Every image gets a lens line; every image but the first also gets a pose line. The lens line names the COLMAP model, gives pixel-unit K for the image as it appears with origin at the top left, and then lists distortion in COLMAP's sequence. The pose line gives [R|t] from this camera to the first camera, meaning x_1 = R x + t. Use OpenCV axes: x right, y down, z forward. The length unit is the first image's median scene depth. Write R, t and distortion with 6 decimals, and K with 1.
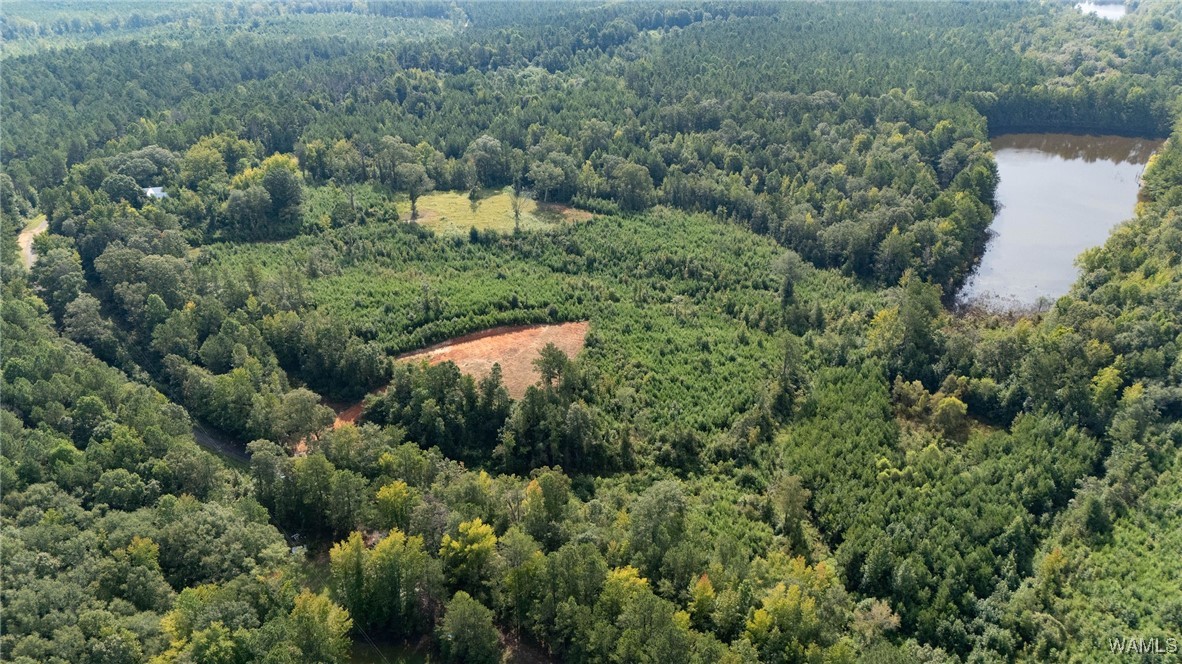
lens RADIAL K [[870.0, 0, 595.0], [0, 870.0, 328.7], [0, 0, 1]] dist [0.065936, -0.062019]
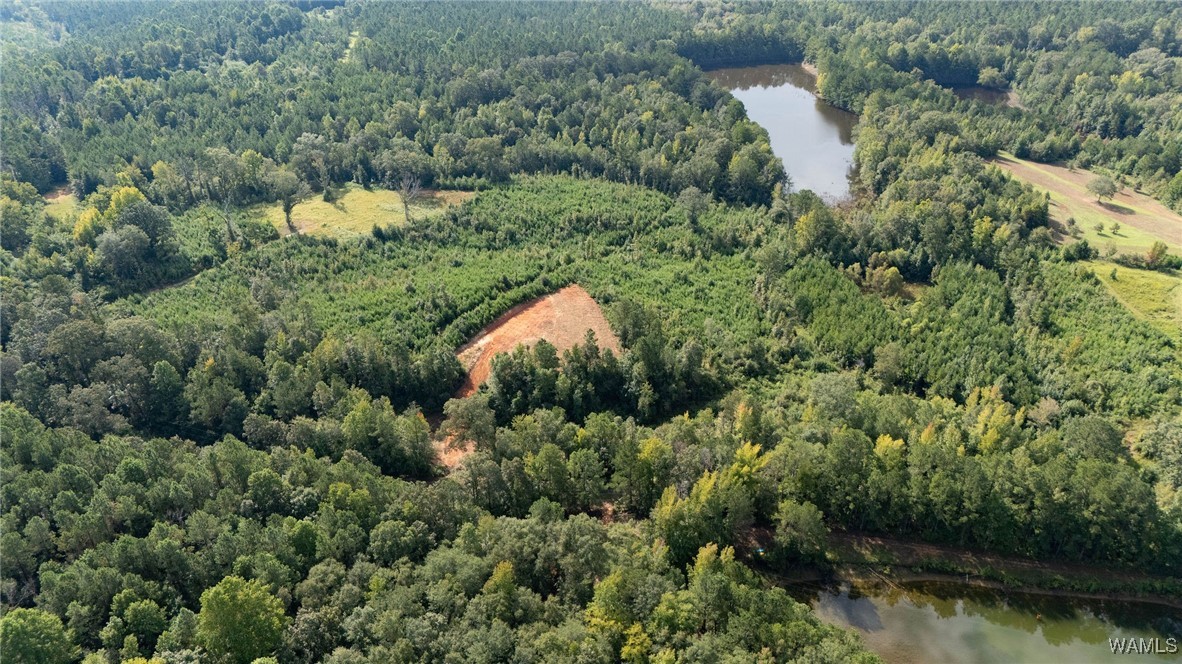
lens RADIAL K [[870.0, 0, 595.0], [0, 870.0, 328.7], [0, 0, 1]] dist [0.065936, -0.062019]
pose [[0.857570, -0.249129, 0.450009, -0.434613], [0.238251, 0.967759, 0.081730, -0.032789], [-0.455862, 0.037126, 0.889276, 0.062309]]
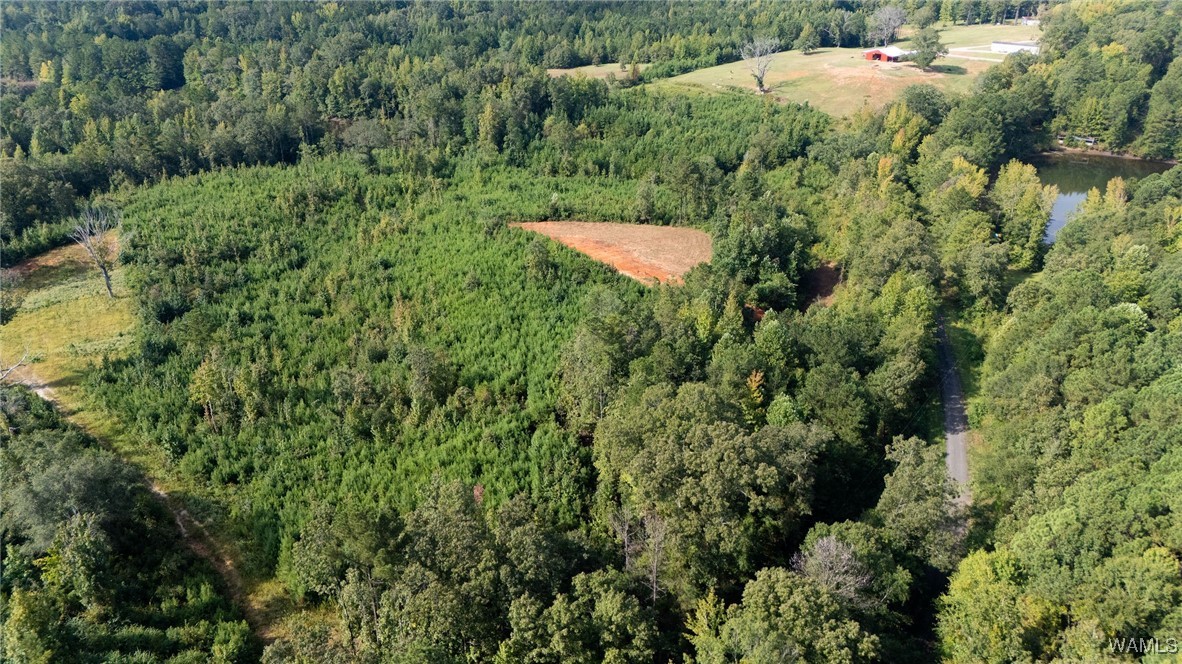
lens RADIAL K [[870.0, 0, 595.0], [0, 870.0, 328.7], [0, 0, 1]] dist [0.065936, -0.062019]
pose [[-0.237957, -0.426554, 0.872598, -0.696436], [0.452635, 0.746184, 0.488192, -0.257348], [-0.859359, 0.511137, 0.015513, 0.885430]]
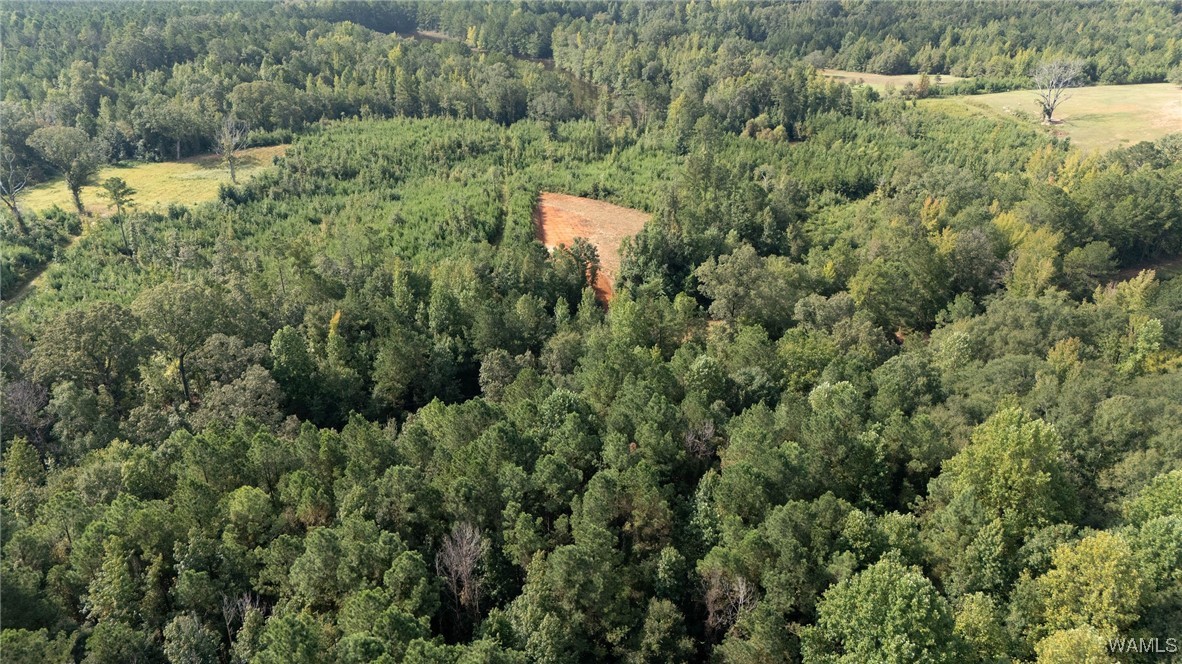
lens RADIAL K [[870.0, 0, 595.0], [0, 870.0, 328.7], [0, 0, 1]] dist [0.065936, -0.062019]
pose [[0.371313, -0.409120, 0.833515, -0.703688], [0.429795, 0.871463, 0.236282, -0.065269], [-0.823045, 0.270506, 0.499423, 0.523396]]
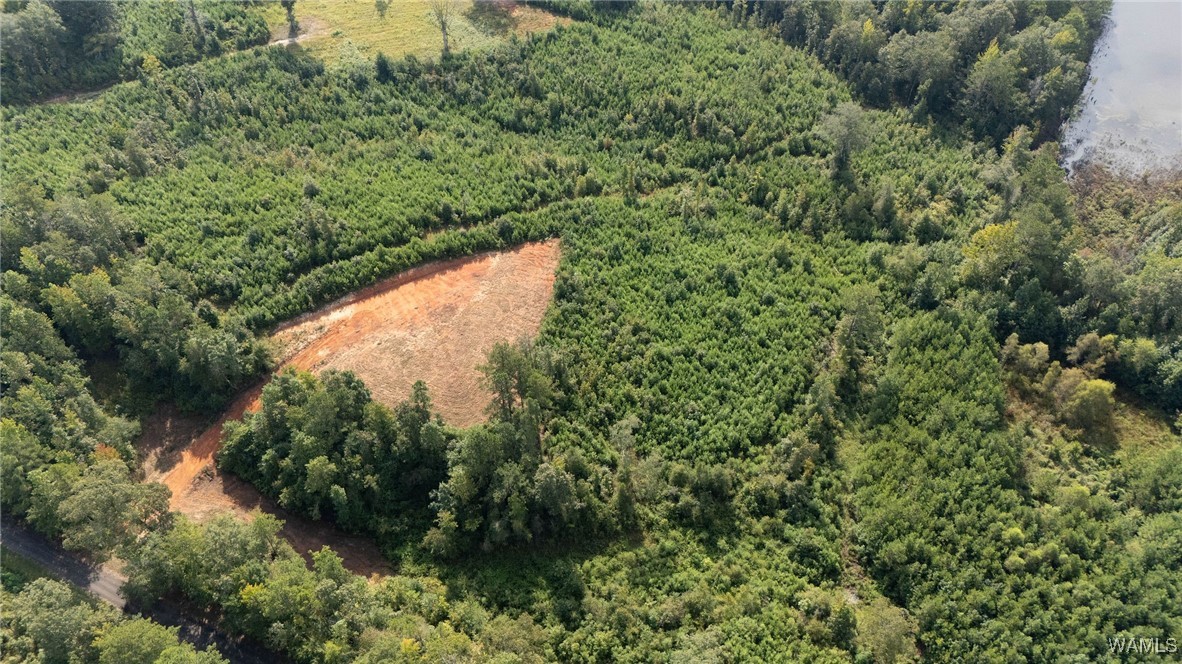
lens RADIAL K [[878.0, 0, 594.8], [0, 878.0, 333.9], [0, 0, 1]] dist [0.027056, -0.003752]
pose [[0.998790, -0.037789, 0.031464, -0.003027], [0.024770, 0.939399, 0.341930, -0.159586], [-0.042479, -0.340737, 0.939199, 0.304537]]
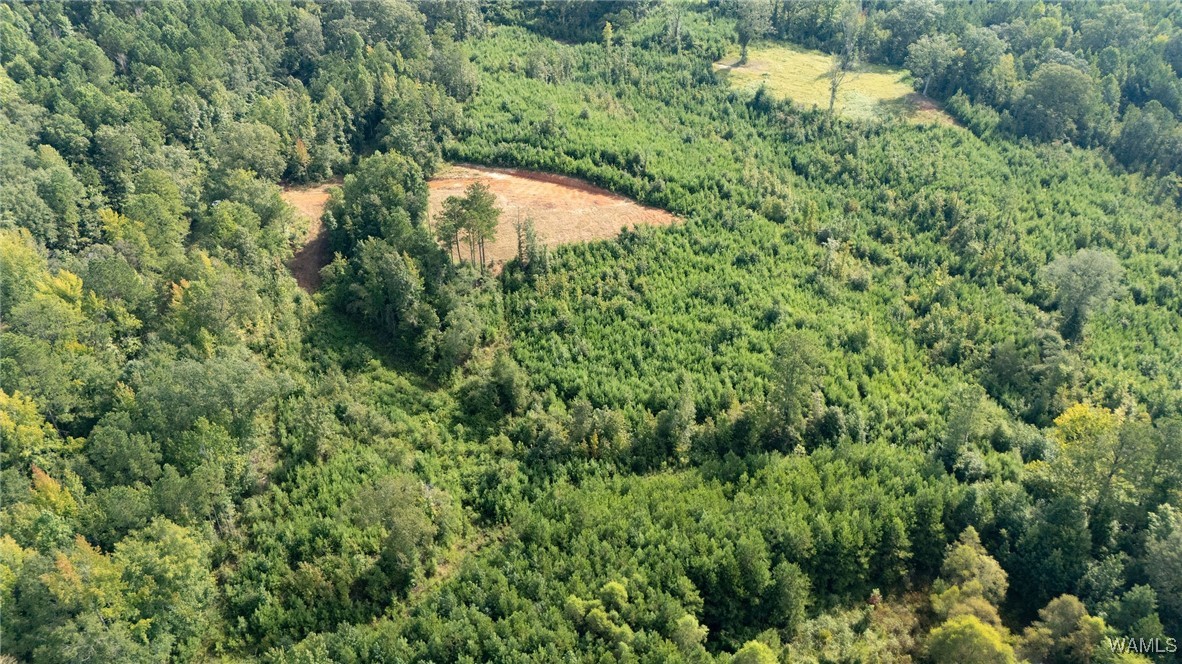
lens RADIAL K [[870.0, 0, 595.0], [0, 870.0, 328.7], [0, 0, 1]] dist [0.065936, -0.062019]
pose [[0.599804, 0.422715, -0.679372, 0.409881], [-0.370585, 0.899265, 0.232354, -0.058136], [0.709155, 0.112399, 0.696035, 0.452059]]
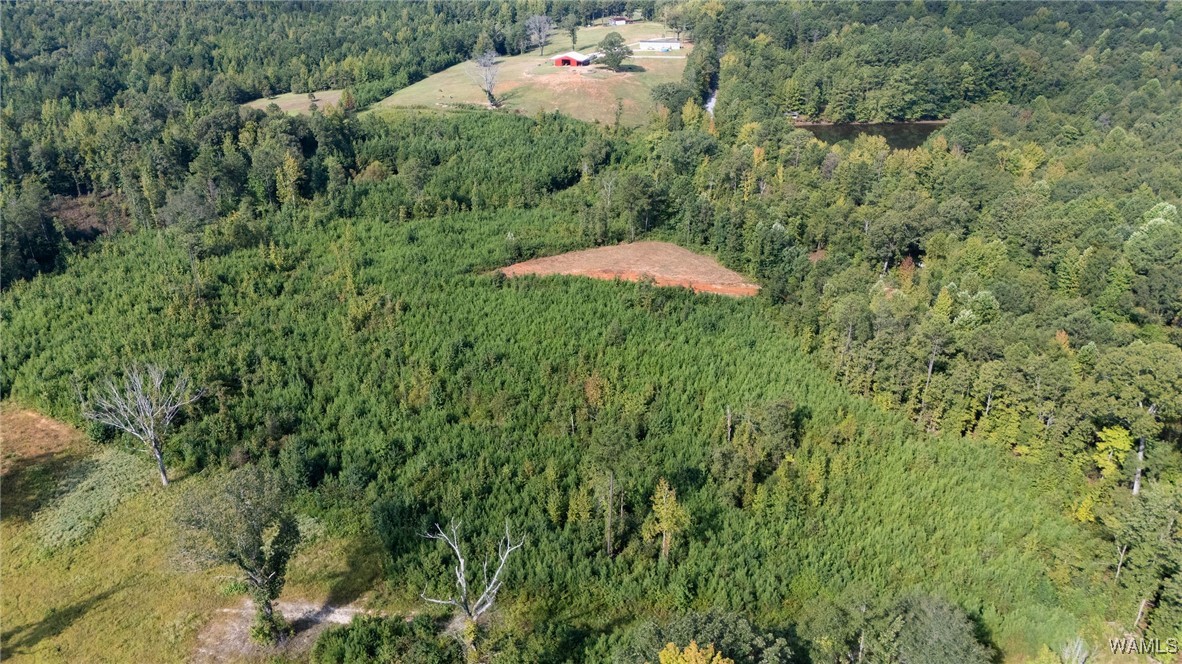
lens RADIAL K [[870.0, 0, 595.0], [0, 870.0, 328.7], [0, 0, 1]] dist [0.065936, -0.062019]
pose [[-0.740429, -0.288396, 0.607118, -0.485948], [0.315617, 0.648307, 0.692881, -0.403957], [-0.593423, 0.704646, -0.389003, 1.146830]]
